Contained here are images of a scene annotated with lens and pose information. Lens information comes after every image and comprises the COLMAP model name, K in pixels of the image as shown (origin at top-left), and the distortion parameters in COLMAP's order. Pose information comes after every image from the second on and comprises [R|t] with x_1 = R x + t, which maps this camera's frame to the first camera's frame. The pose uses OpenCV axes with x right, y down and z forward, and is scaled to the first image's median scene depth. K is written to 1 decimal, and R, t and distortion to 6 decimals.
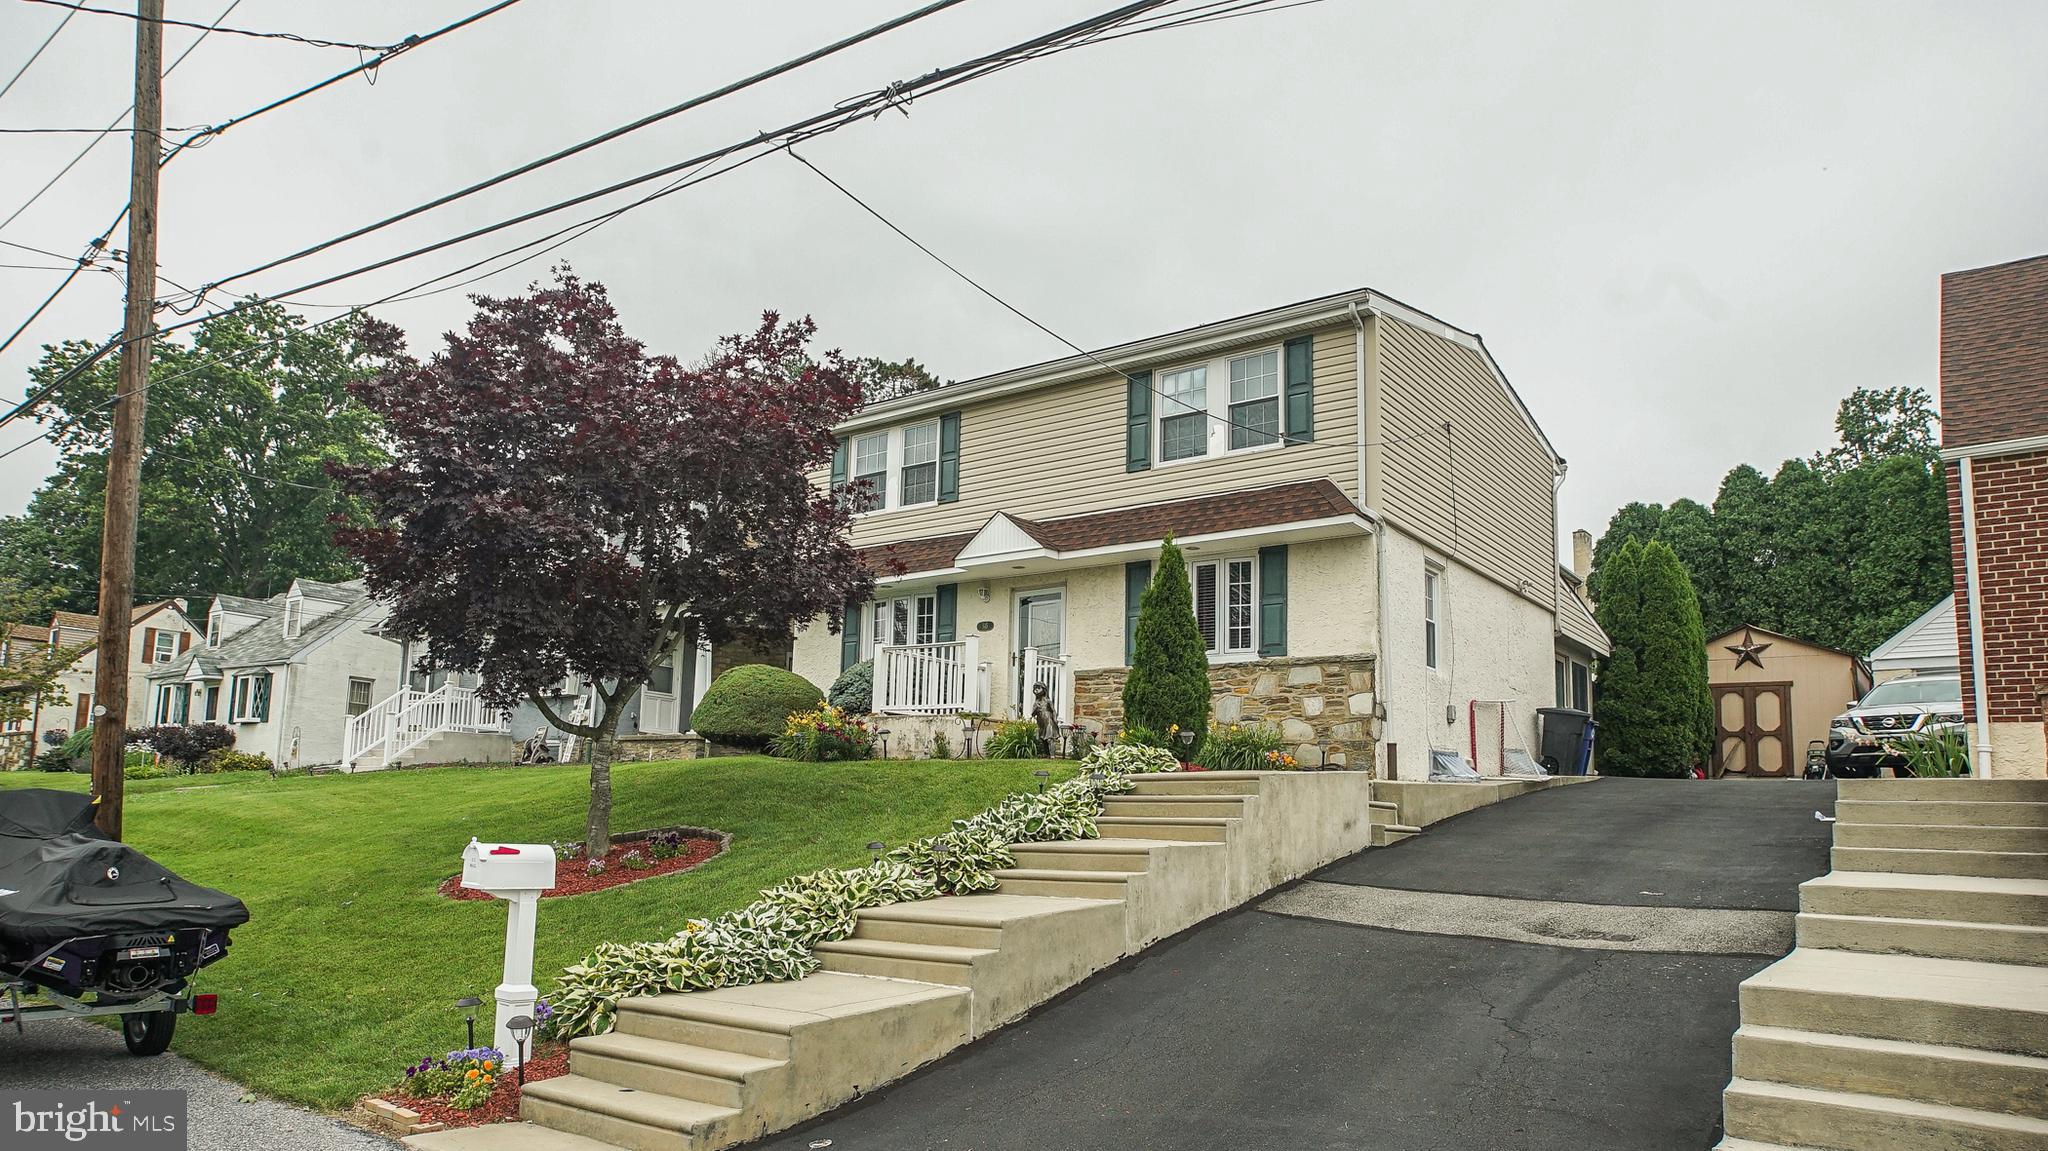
lens RADIAL K [[1529.9, 0, 969.2], [0, 1529.9, 617.0], [0, 0, 1]] dist [0.011745, 0.004691]
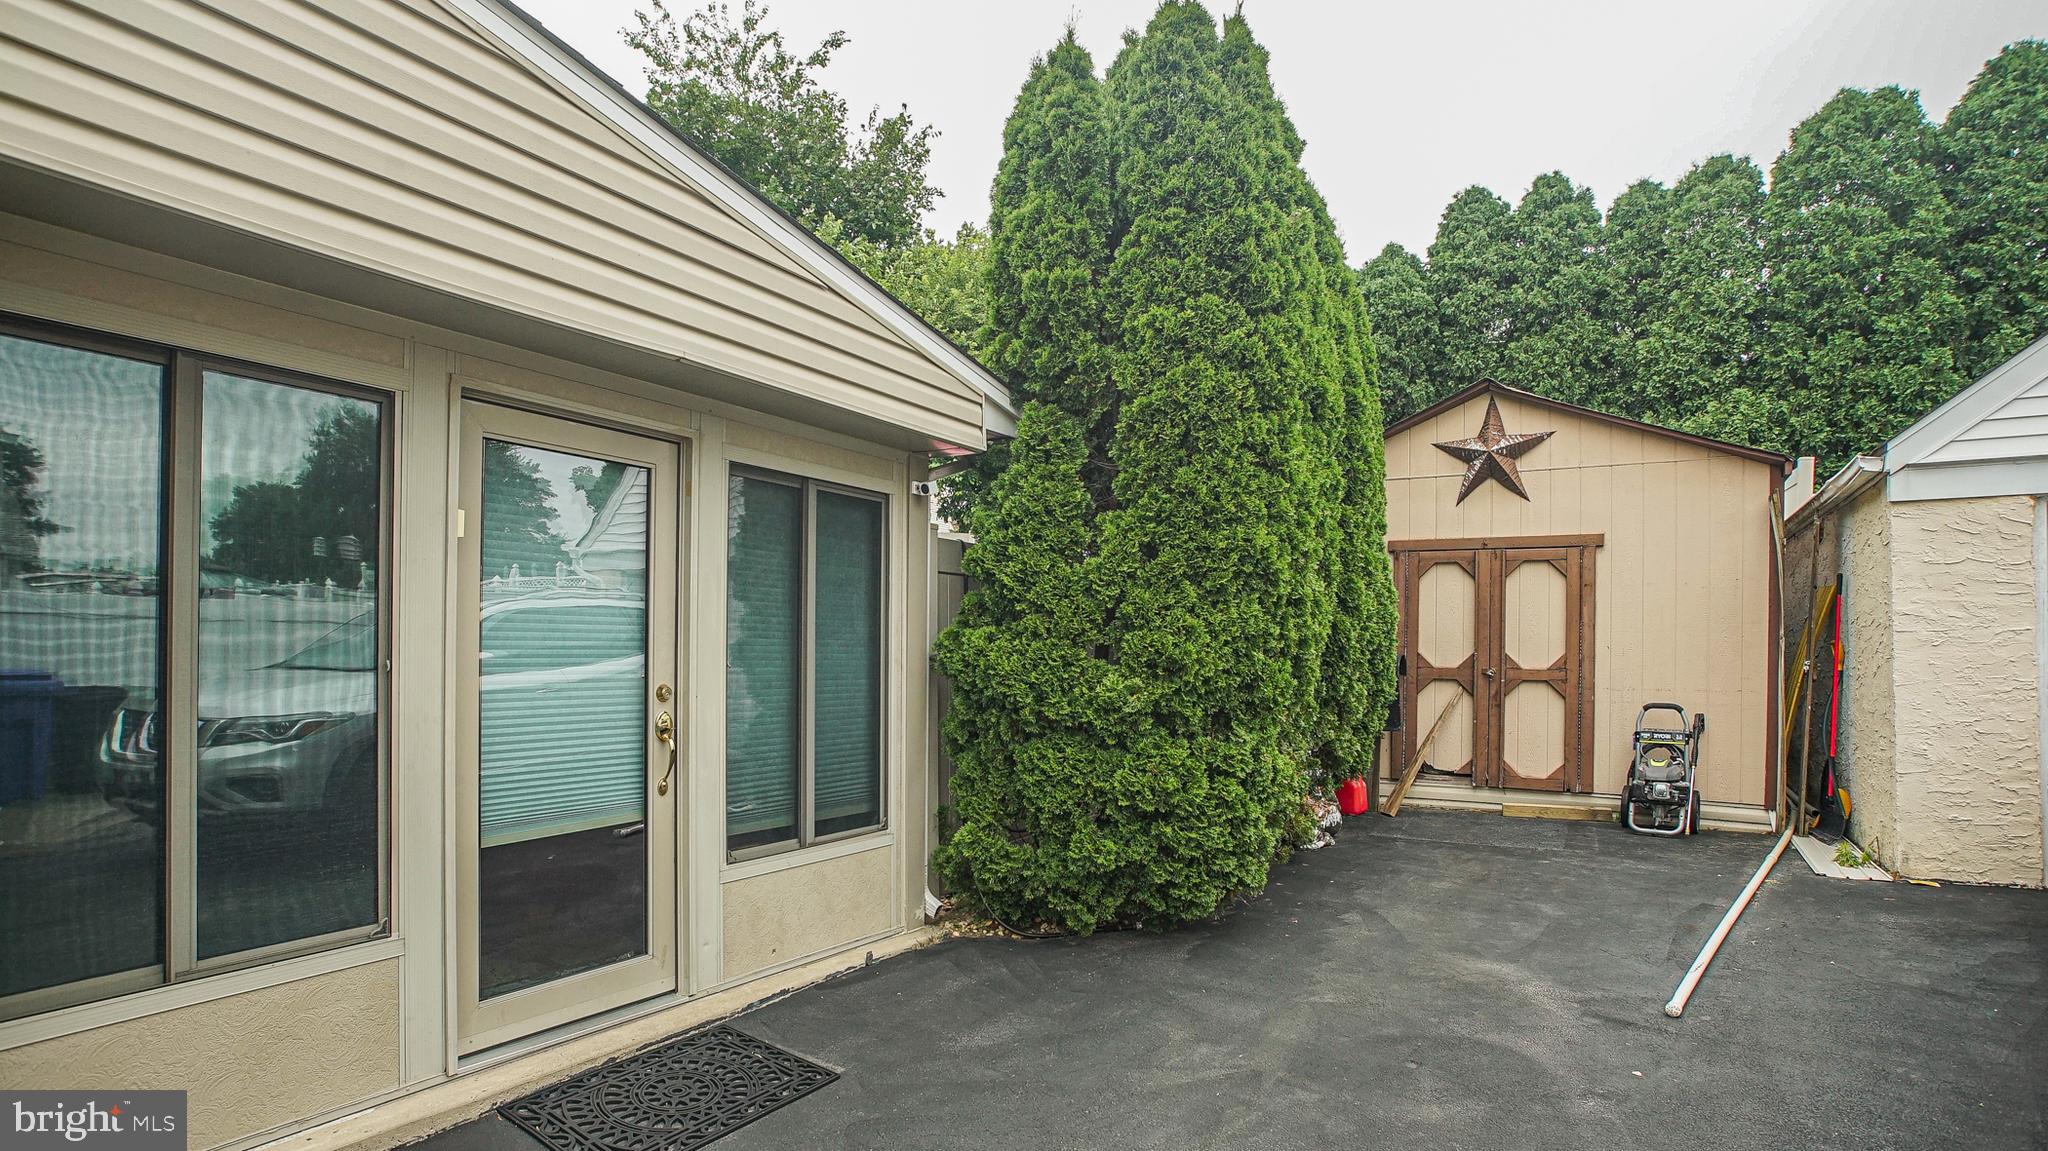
lens RADIAL K [[1172.2, 0, 1017.8], [0, 1172.2, 642.4], [0, 0, 1]] dist [-0.060565, 0.028118]
pose [[0.993698, -0.019537, 0.110372, 0.570937], [0.003365, 0.989448, 0.144850, 0.041963], [-0.112037, -0.143565, 0.983279, 1.153438]]
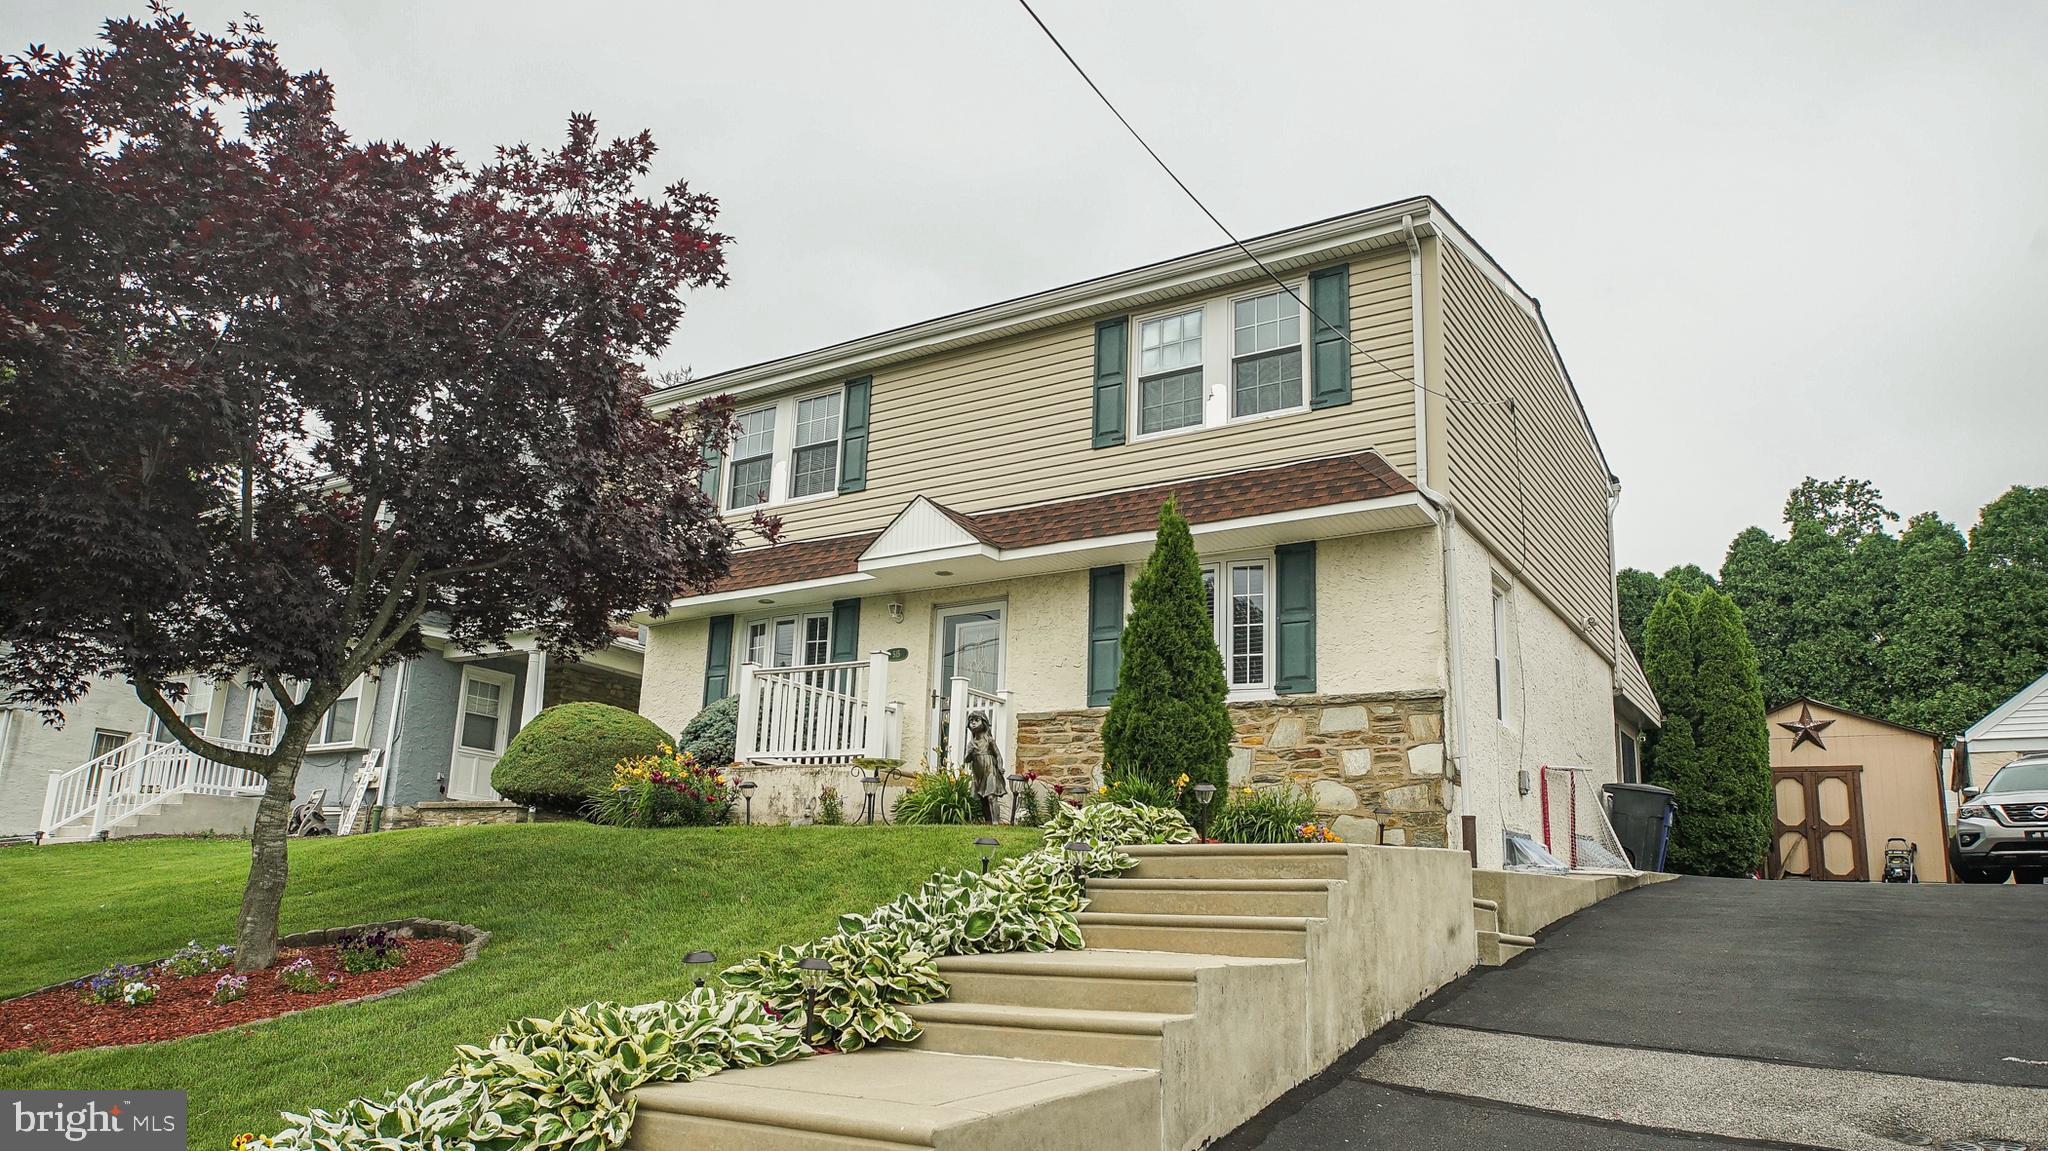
lens RADIAL K [[1601.3, 0, 987.7], [0, 1601.3, 572.4], [0, 0, 1]] dist [0.003515, 0.047976]
pose [[0.997136, 0.030135, 0.069362, -0.000646], [-0.024282, 0.996192, -0.083736, 0.034205], [-0.071621, 0.081812, 0.994071, 0.244782]]
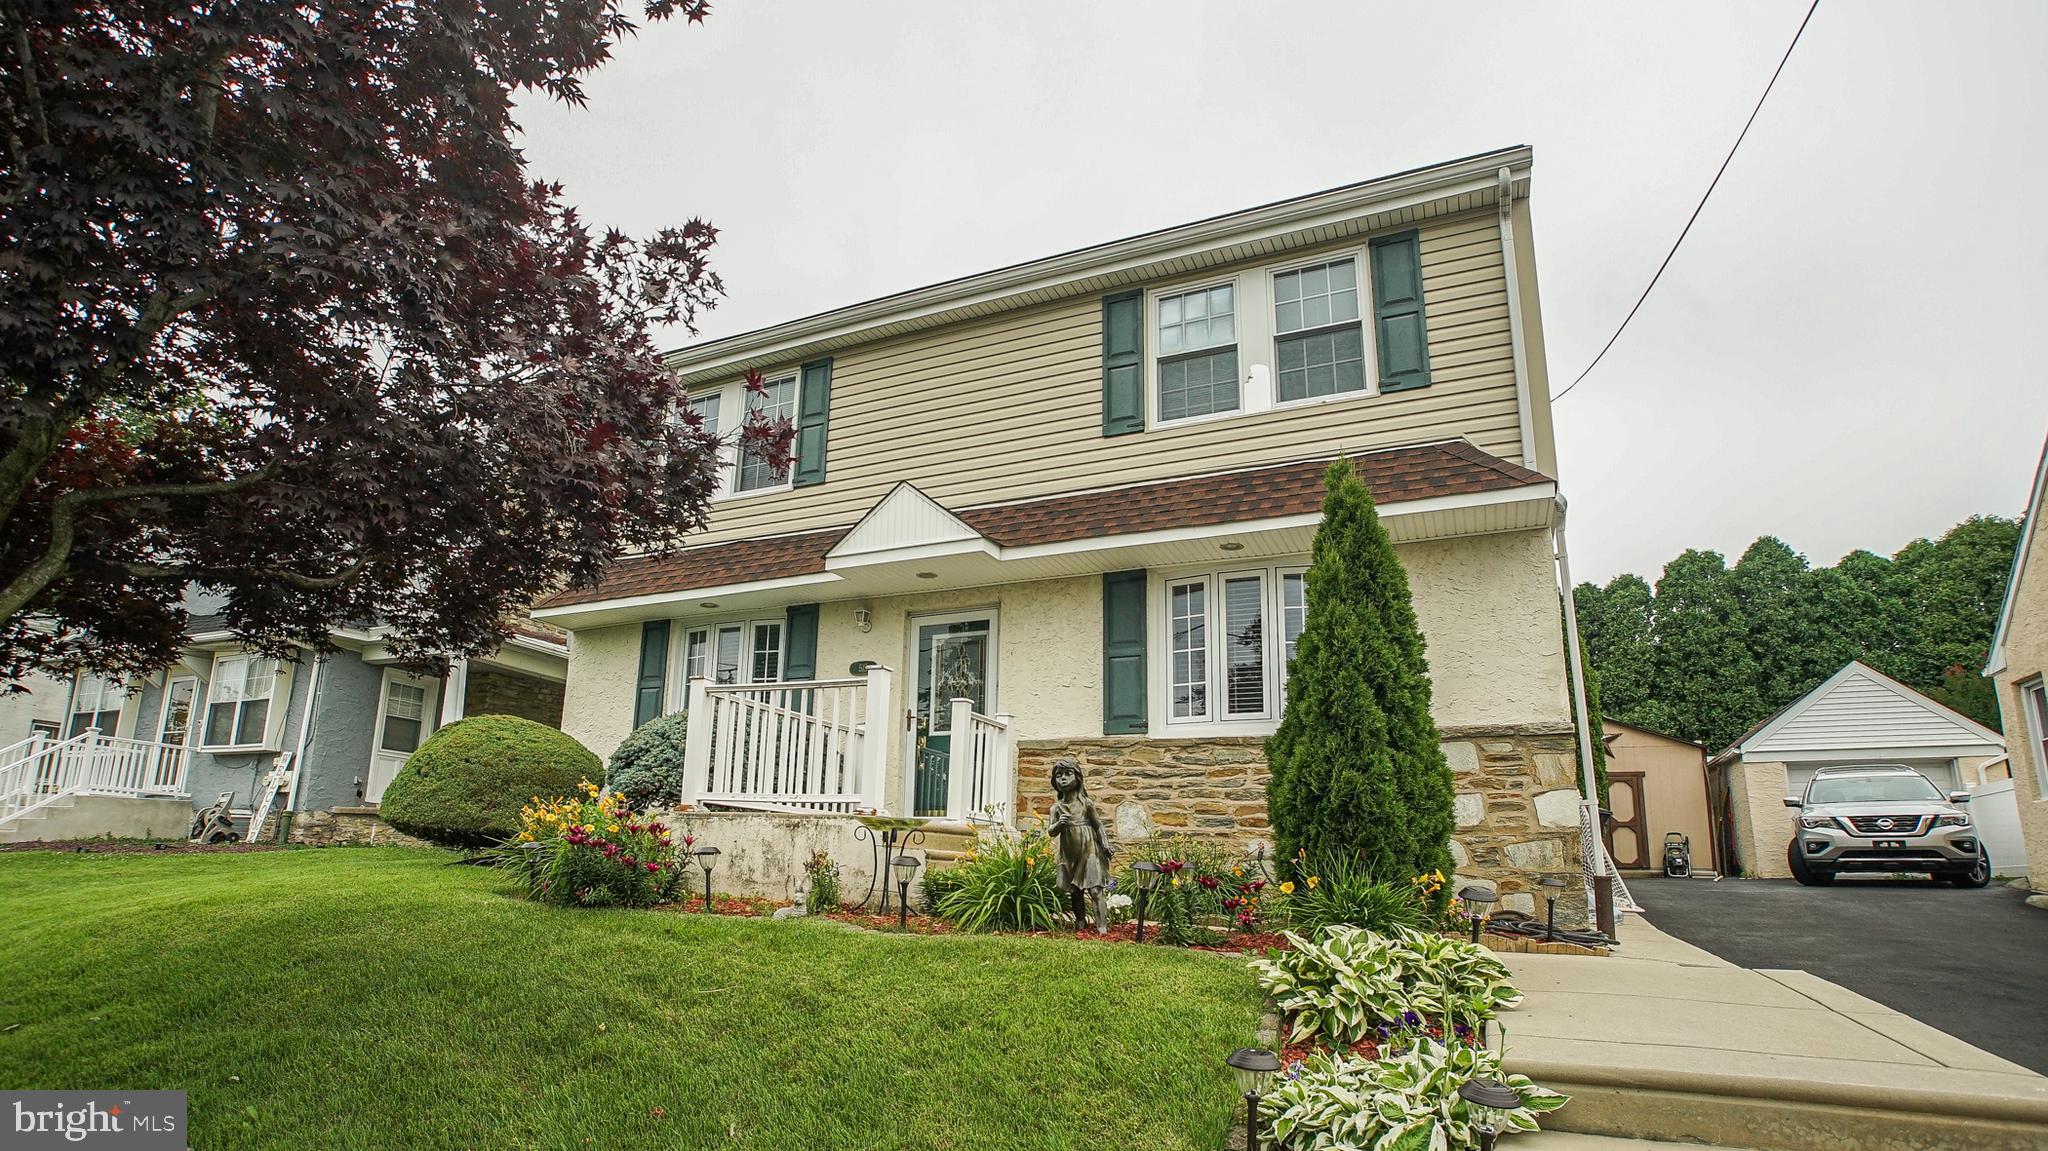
lens RADIAL K [[1172.2, 0, 1017.8], [0, 1172.2, 642.4], [0, 0, 1]] dist [-0.060565, 0.028118]
pose [[0.974504, 0.048109, 0.219153, -0.039779], [-0.036630, 0.997750, -0.056147, 0.023441], [-0.221361, 0.046687, 0.974074, 0.557677]]
